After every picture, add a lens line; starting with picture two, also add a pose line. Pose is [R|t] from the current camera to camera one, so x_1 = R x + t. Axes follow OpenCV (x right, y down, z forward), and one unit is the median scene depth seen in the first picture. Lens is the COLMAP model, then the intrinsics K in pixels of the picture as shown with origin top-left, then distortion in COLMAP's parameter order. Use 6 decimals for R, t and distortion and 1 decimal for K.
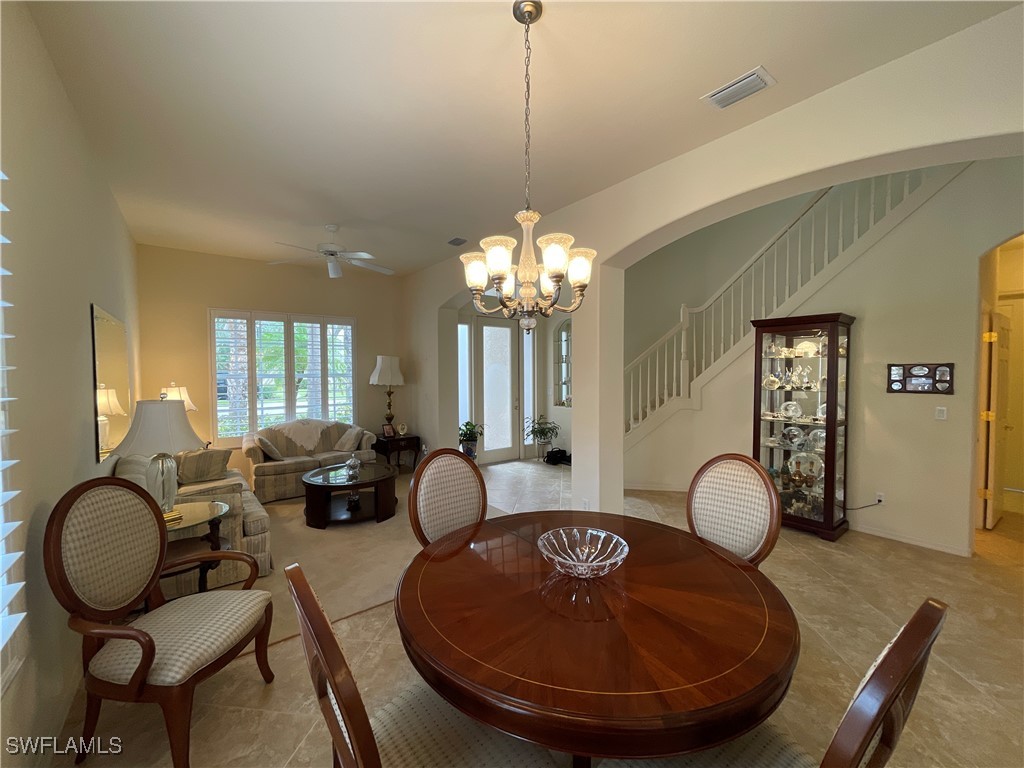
lens RADIAL K [[413.5, 0, 512.3], [0, 413.5, 382.2], [0, 0, 1]] dist [0.000248, 0.000098]
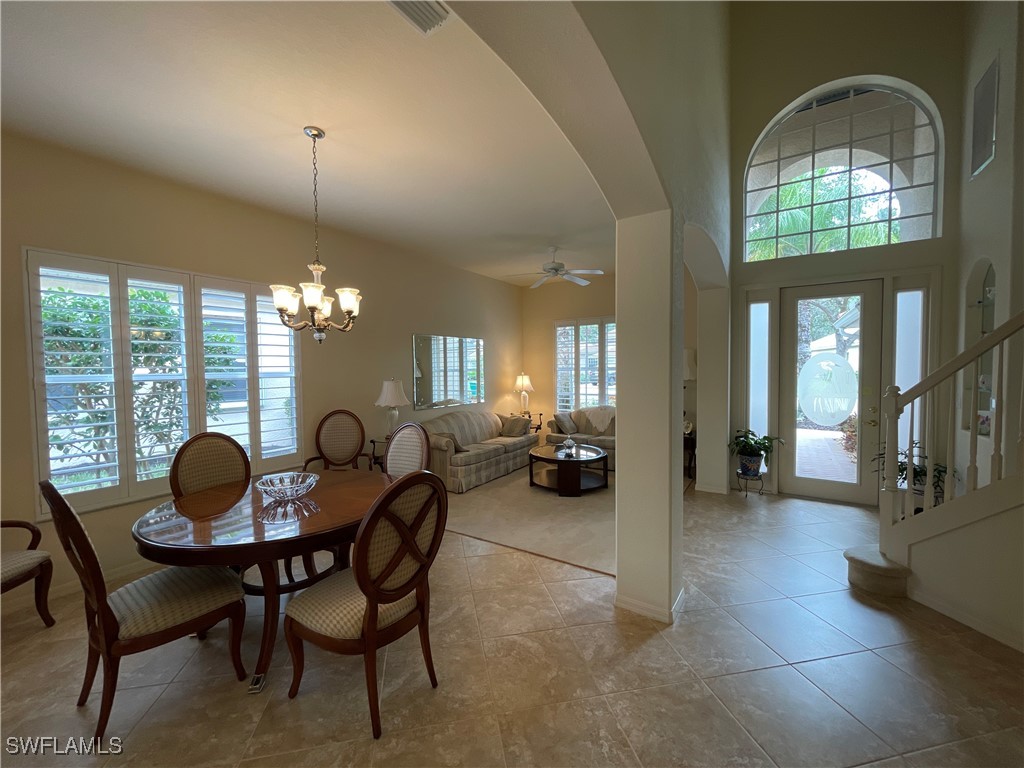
lens RADIAL K [[413.5, 0, 512.3], [0, 413.5, 382.2], [0, 0, 1]] dist [0.000248, 0.000098]
pose [[0.335168, 0.039008, -0.941350, 0.549689], [-0.019267, 0.999217, 0.034546, -0.013381], [0.941961, 0.006558, 0.335657, 0.376426]]
